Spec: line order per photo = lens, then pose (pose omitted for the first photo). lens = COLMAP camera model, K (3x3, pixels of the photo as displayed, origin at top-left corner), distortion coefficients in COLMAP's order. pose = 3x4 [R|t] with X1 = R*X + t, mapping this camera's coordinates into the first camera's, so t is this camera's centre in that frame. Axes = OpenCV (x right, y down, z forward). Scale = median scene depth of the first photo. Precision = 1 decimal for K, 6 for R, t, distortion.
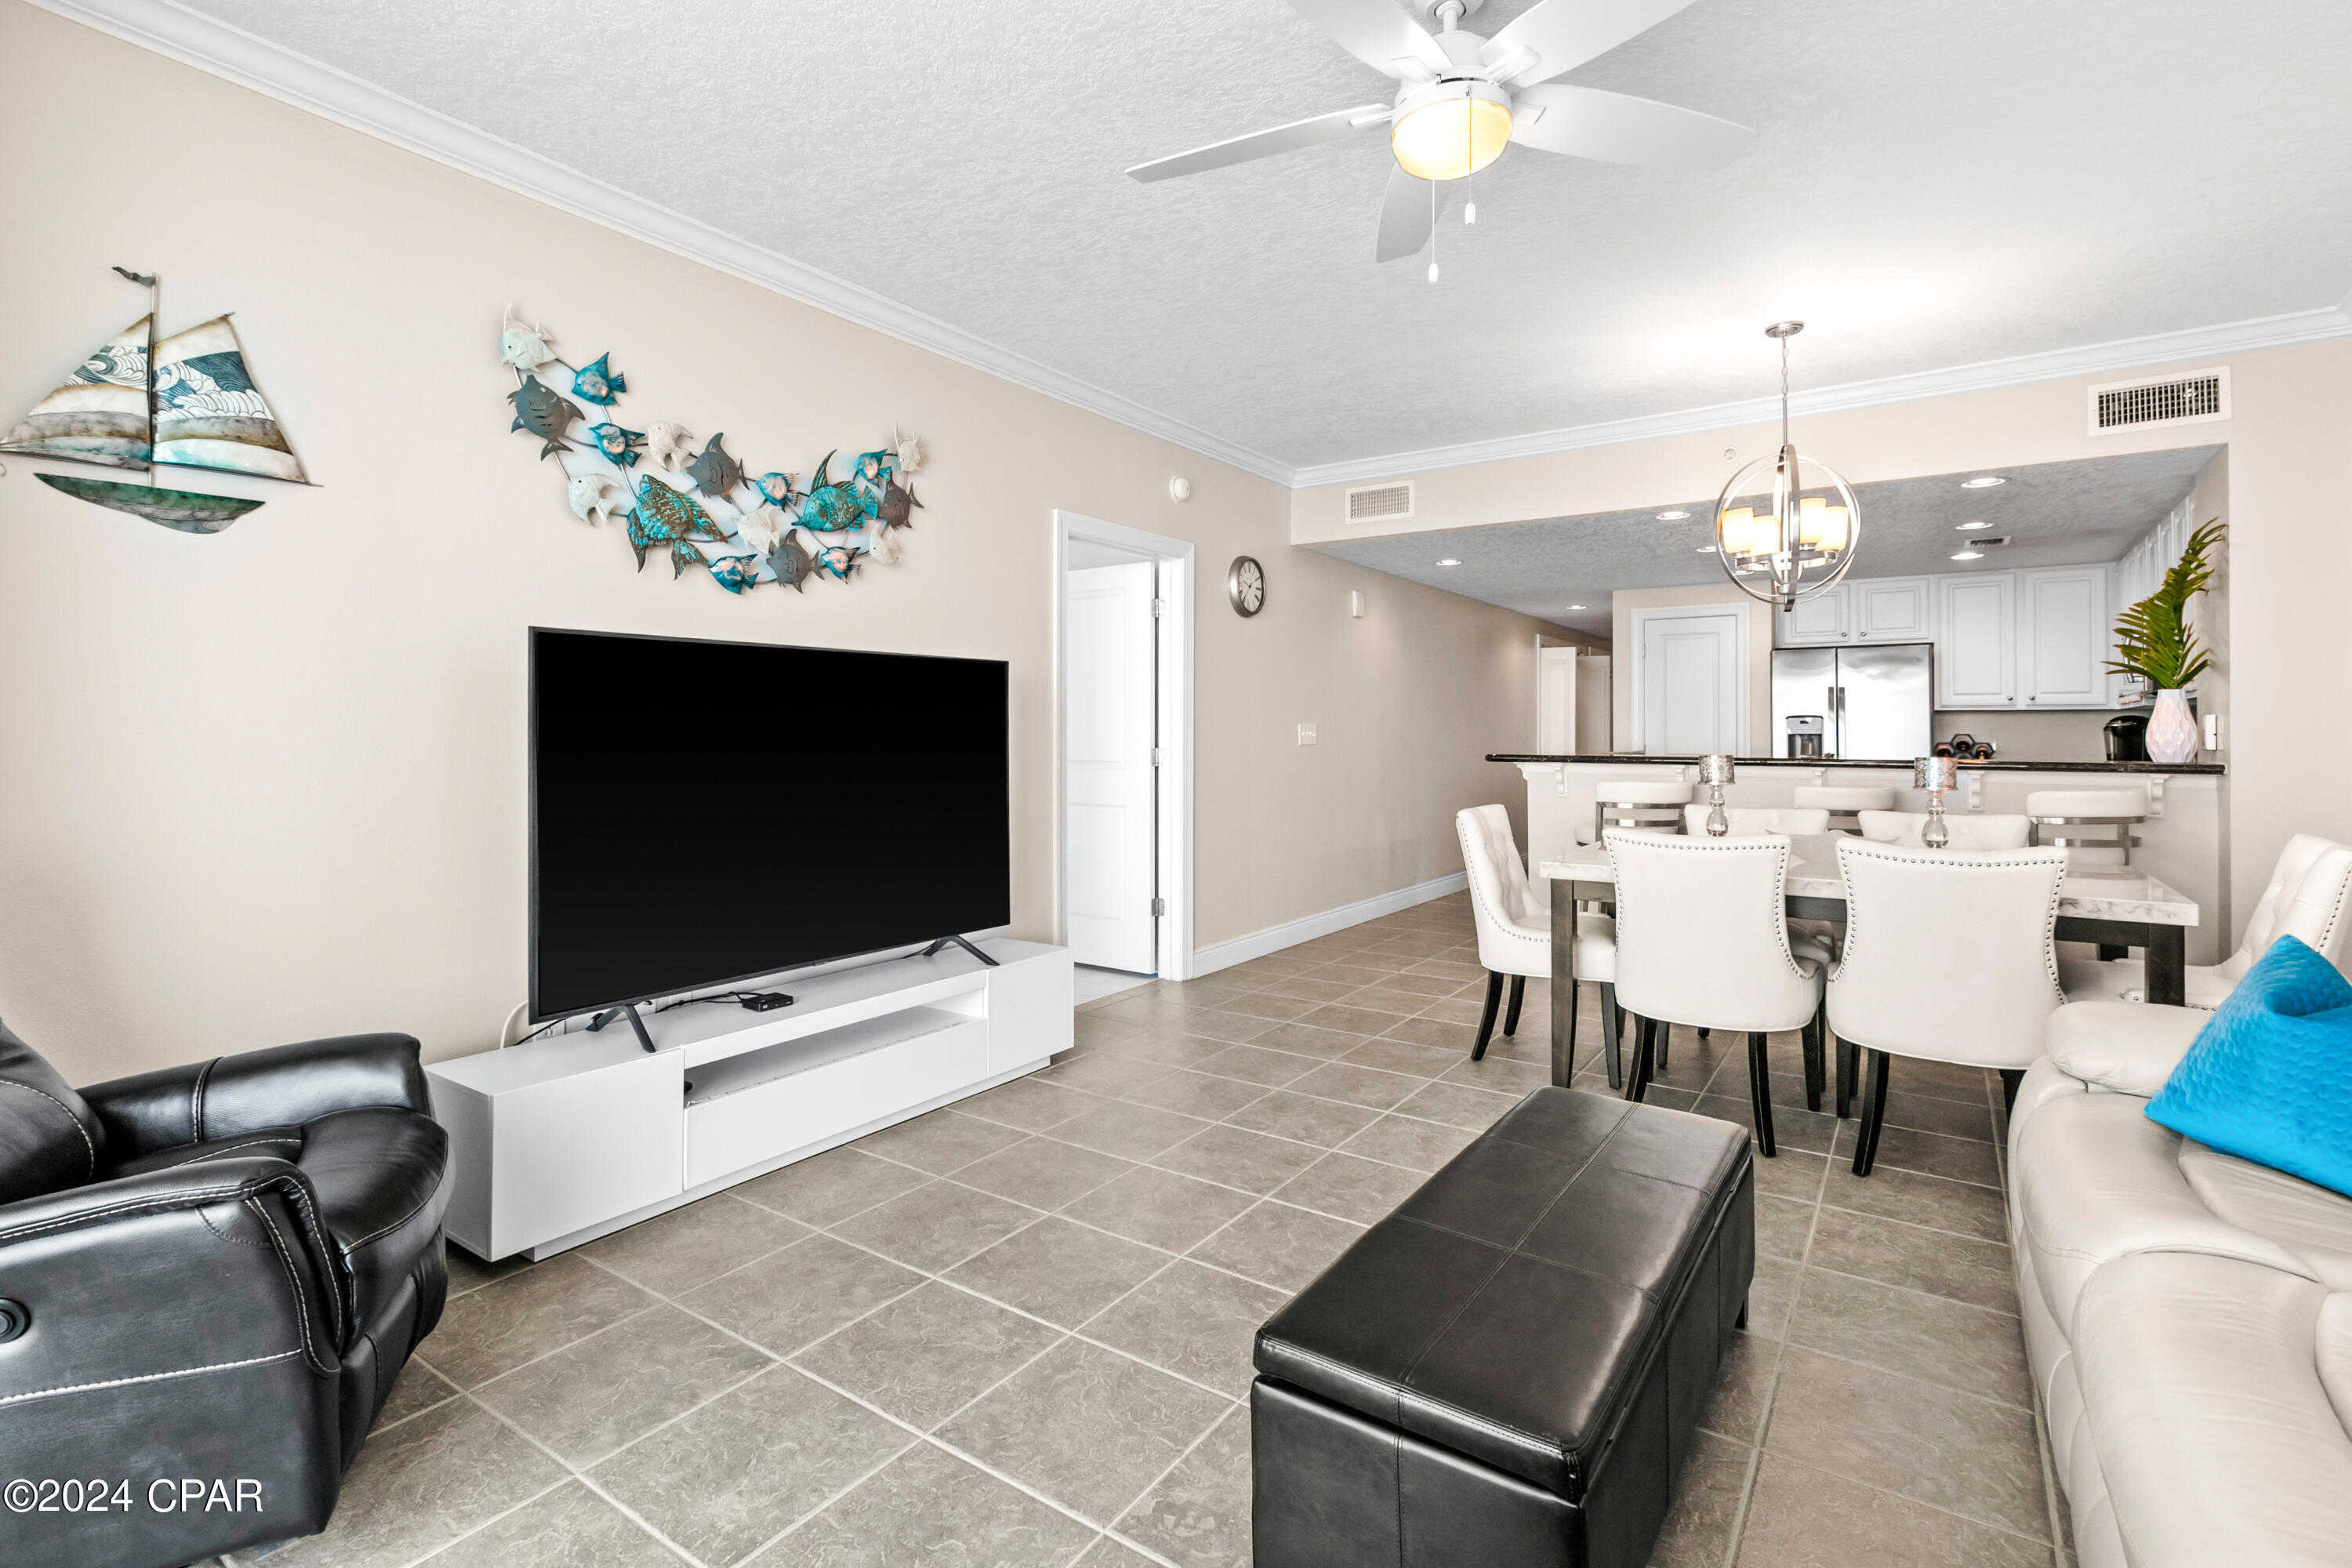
lens RADIAL K [[1081.8, 0, 1141.1], [0, 1081.8, 733.6], [0, 0, 1]] dist [-0.001403, -0.000039]
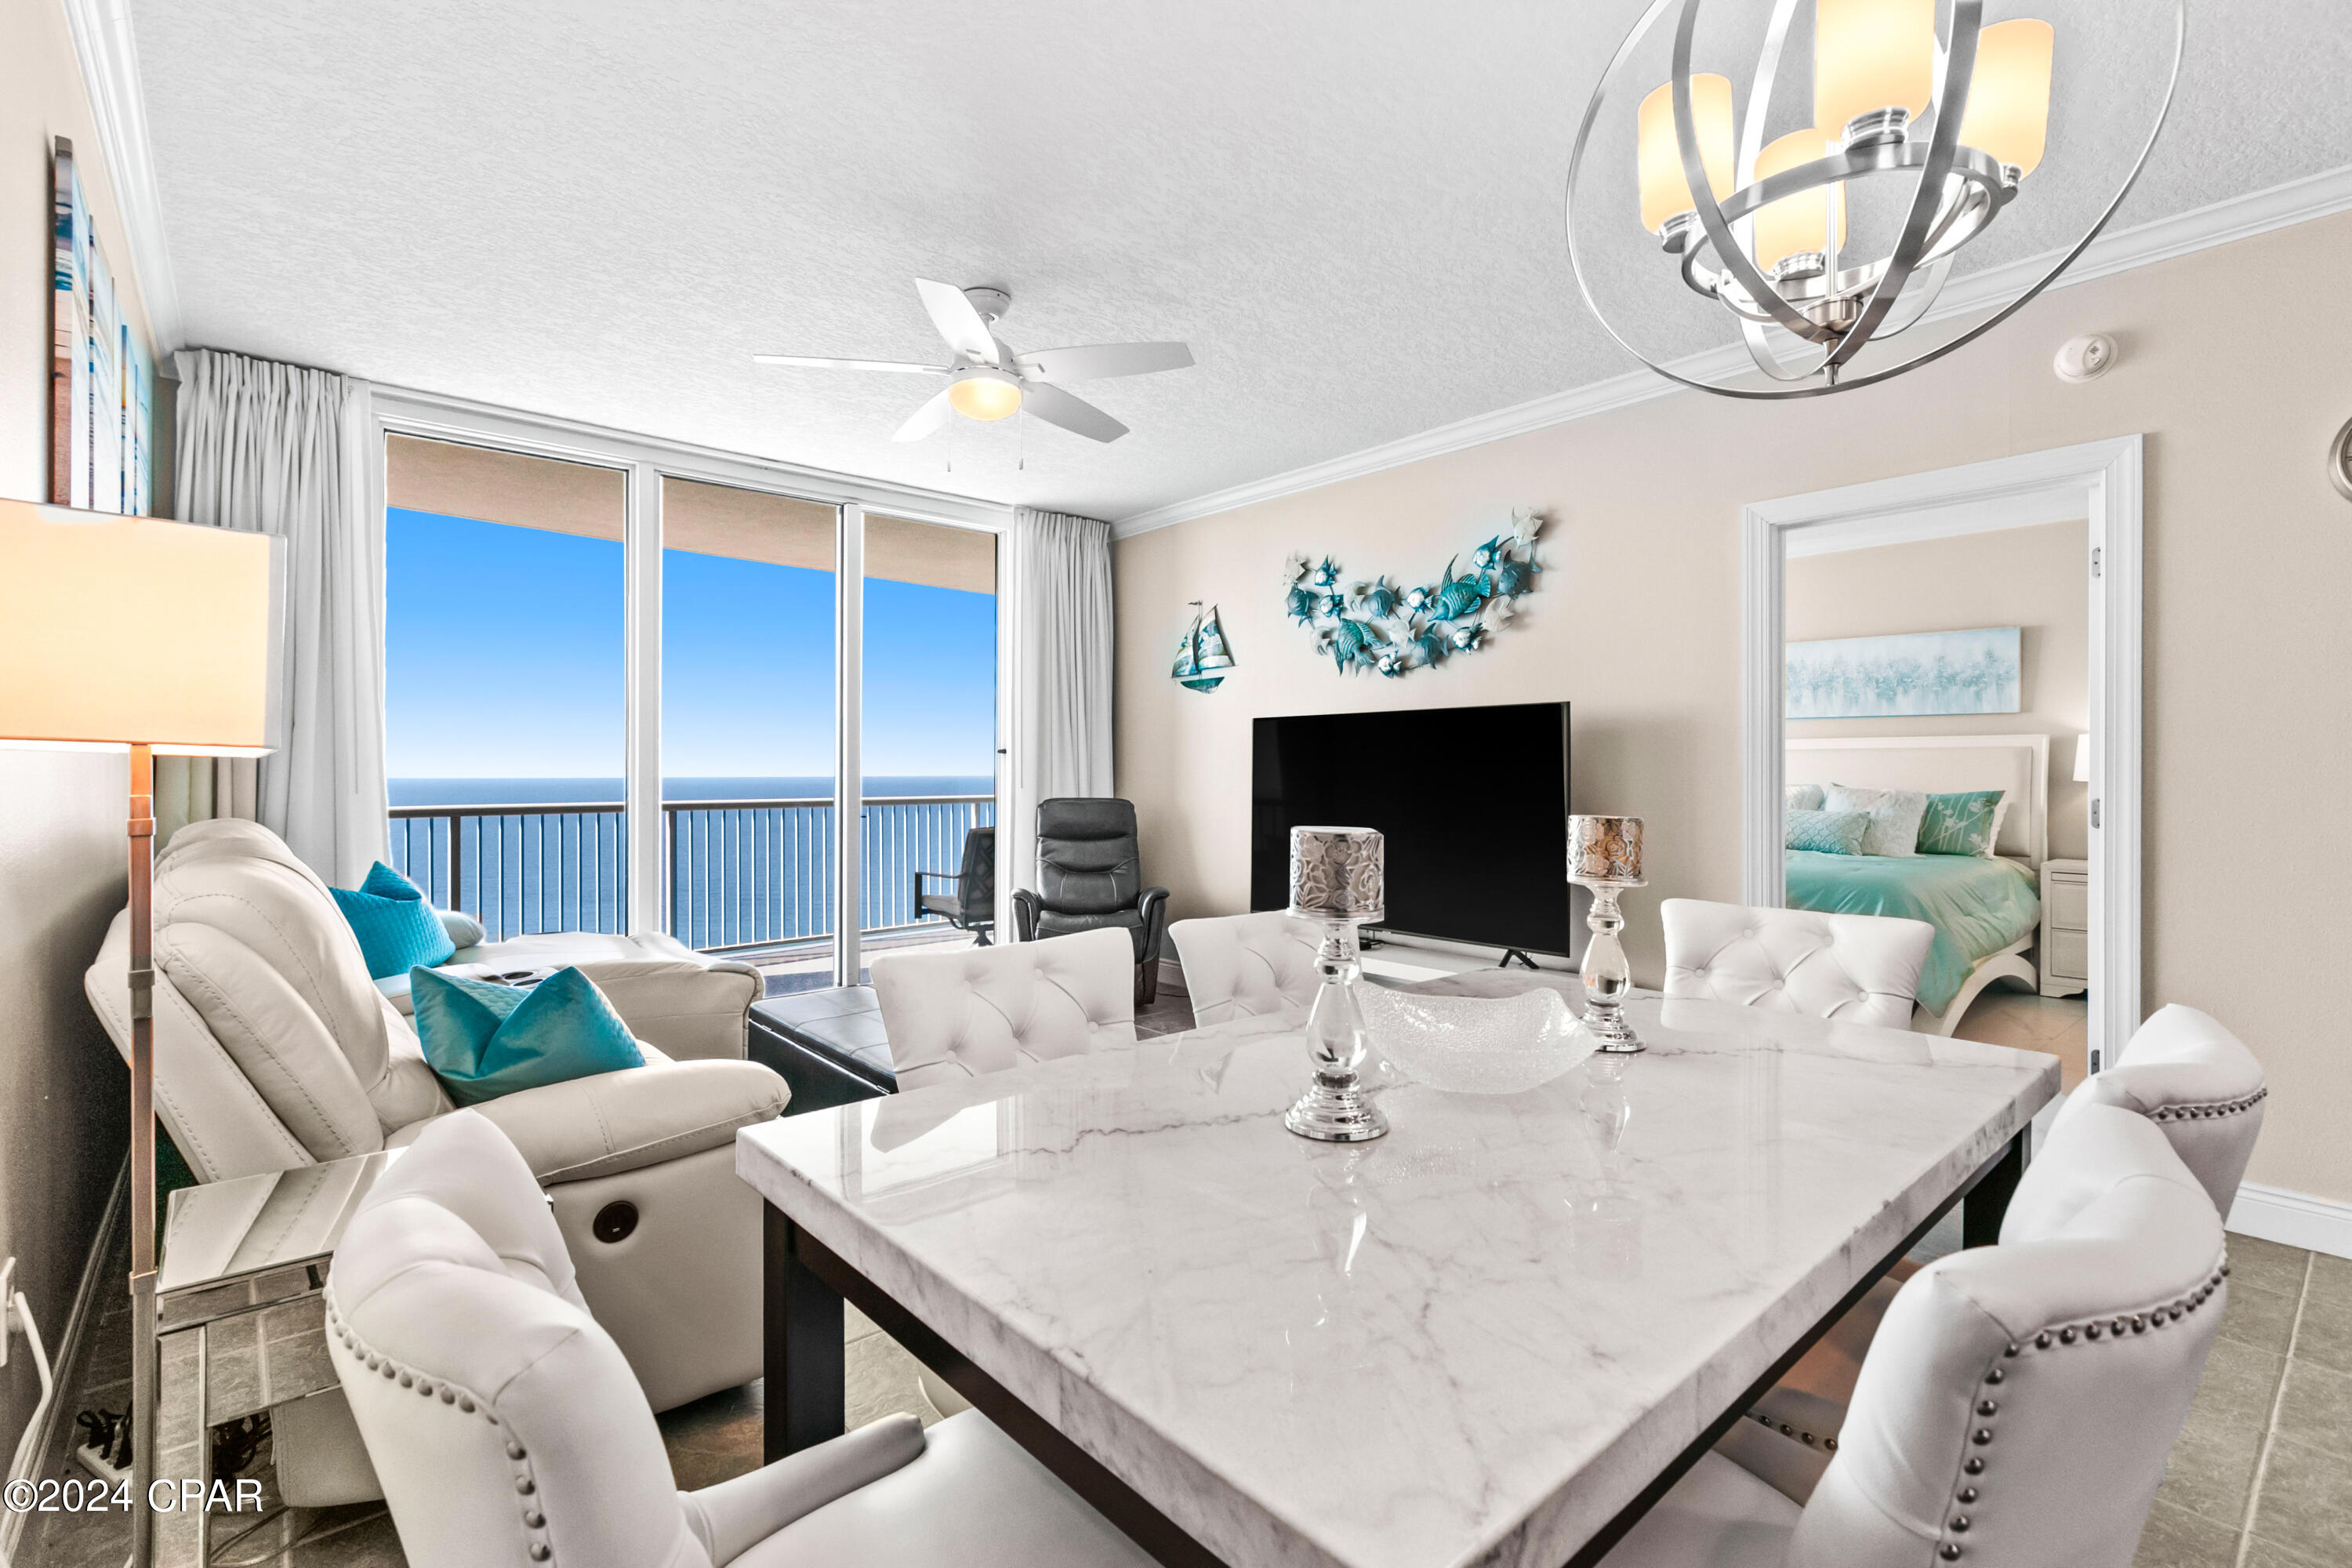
lens RADIAL K [[1081.8, 0, 1174.7], [0, 1081.8, 774.2], [0, 0, 1]] dist [-0.001403, -0.000039]
pose [[-0.245076, -0.003183, -0.969499, 1.248294], [-0.011041, 0.999939, -0.000492, 0.007457], [0.969441, 0.010584, -0.245096, 1.167418]]
